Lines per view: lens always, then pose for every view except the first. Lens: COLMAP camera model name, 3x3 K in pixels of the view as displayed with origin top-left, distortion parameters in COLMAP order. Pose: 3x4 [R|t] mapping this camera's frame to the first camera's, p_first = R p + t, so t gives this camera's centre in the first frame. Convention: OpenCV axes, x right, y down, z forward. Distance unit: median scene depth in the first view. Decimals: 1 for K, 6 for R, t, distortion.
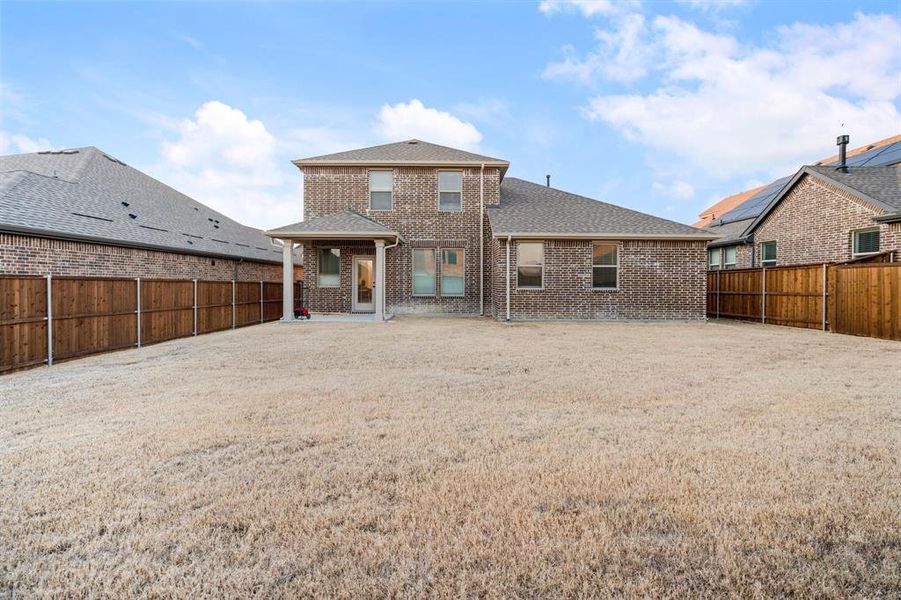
lens RADIAL K [[420.2, 0, 445.4], [0, 420.2, 277.2], [0, 0, 1]] dist [-0.003737, -0.000450]
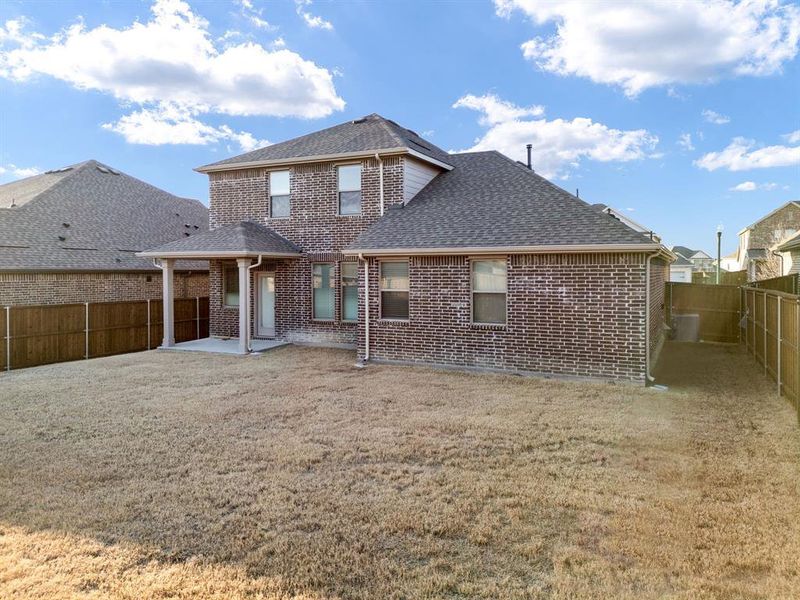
lens RADIAL K [[576.7, 0, 399.3], [0, 576.7, 274.6], [0, 0, 1]] dist [0.058195, -0.043010]
pose [[0.898923, -0.004568, -0.438083, 0.667064], [0.014980, 0.999681, 0.020314, -0.076953], [0.437850, -0.024823, 0.898705, 0.065648]]
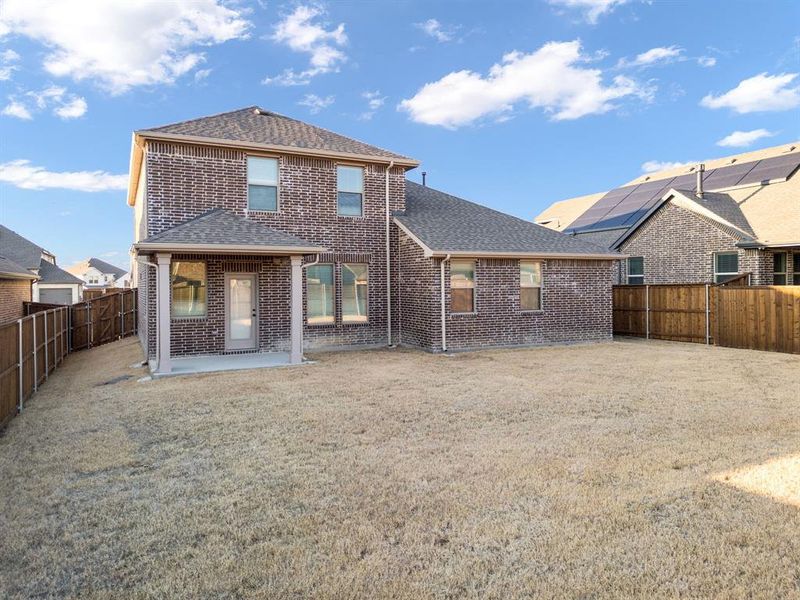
lens RADIAL K [[576.7, 0, 399.3], [0, 576.7, 274.6], [0, 0, 1]] dist [0.058195, -0.043010]
pose [[0.893286, -0.006408, 0.449443, -0.461732], [0.005690, 0.999979, 0.002947, -0.058484], [-0.449452, -0.000075, 0.893304, -0.021016]]
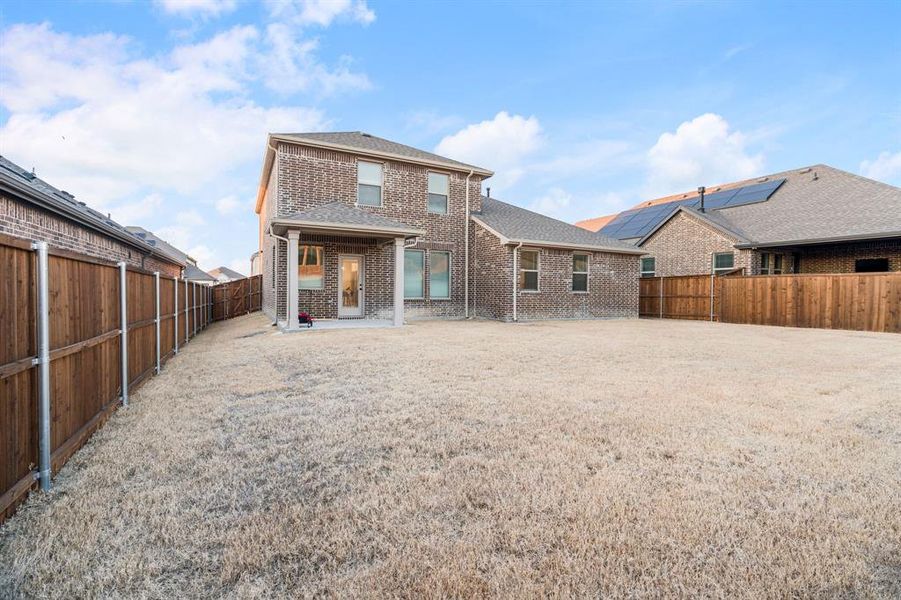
lens RADIAL K [[414.7, 0, 447.3], [0, 414.7, 289.1], [0, 0, 1]] dist [-0.002323, -0.000195]
pose [[0.885046, 0.007787, 0.465438, -0.490384], [-0.013350, 0.999873, 0.008656, 0.014397], [-0.465312, -0.013875, 0.885038, 0.143032]]
